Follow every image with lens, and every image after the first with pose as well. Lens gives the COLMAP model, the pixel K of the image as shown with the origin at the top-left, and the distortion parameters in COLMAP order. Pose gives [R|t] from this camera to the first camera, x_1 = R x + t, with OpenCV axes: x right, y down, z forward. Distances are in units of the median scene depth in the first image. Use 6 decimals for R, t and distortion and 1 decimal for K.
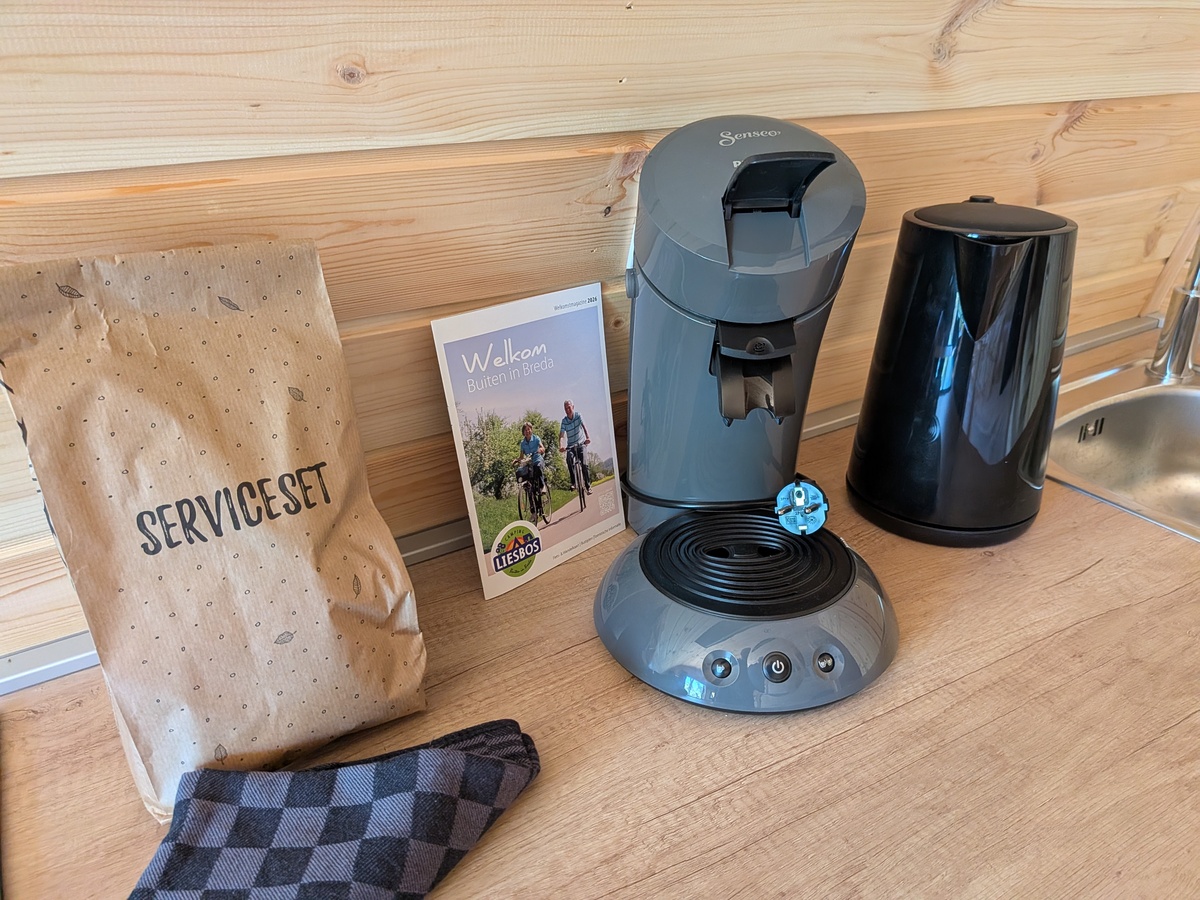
lens RADIAL K [[867.9, 0, 617.1], [0, 867.9, 467.3], [0, 0, 1]] dist [0.023978, -0.054865]
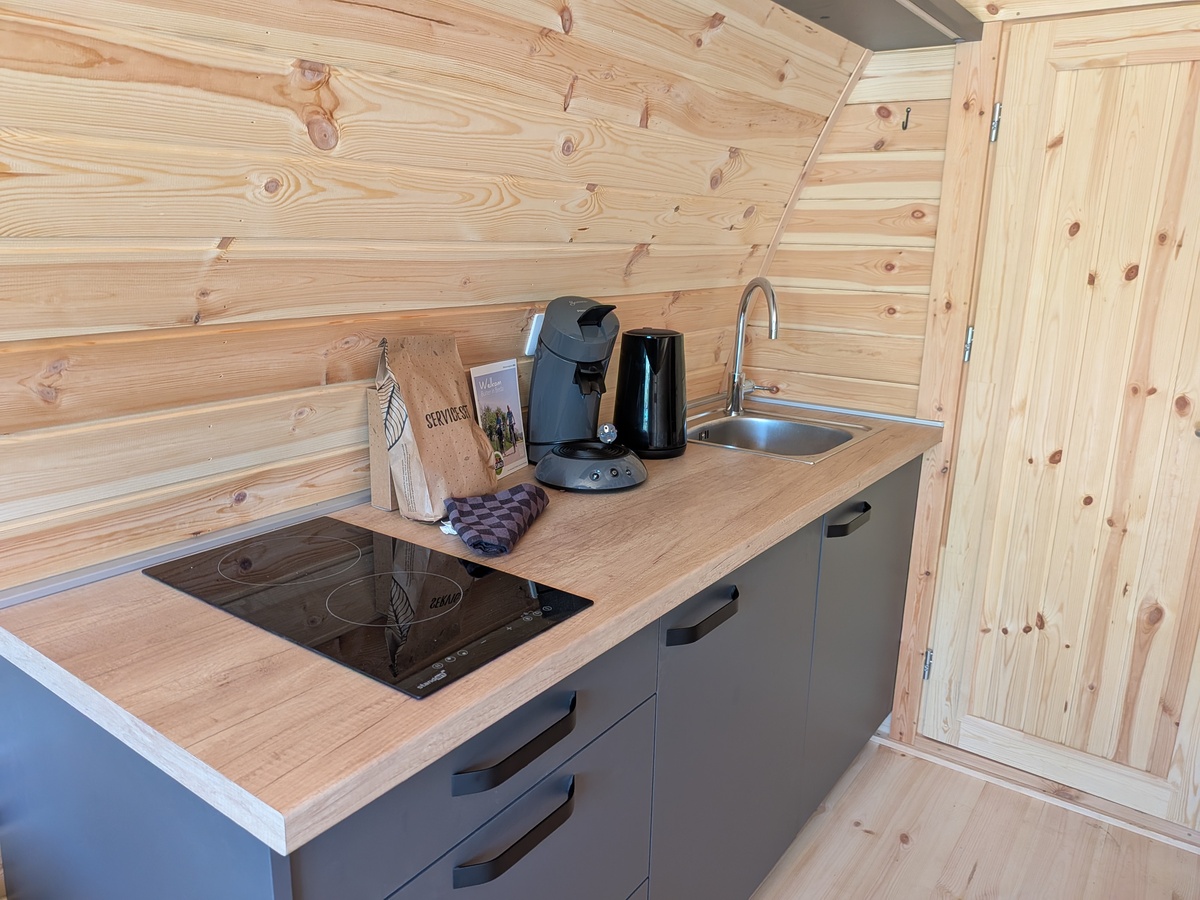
lens RADIAL K [[867.9, 0, 599.0], [0, 867.9, 456.3], [0, 0, 1]] dist [0.023978, -0.054865]
pose [[0.930925, -0.061165, 0.360052, -0.774481], [0.133728, 0.974495, -0.180212, 0.589949], [-0.339847, 0.215913, 0.915361, -1.421349]]
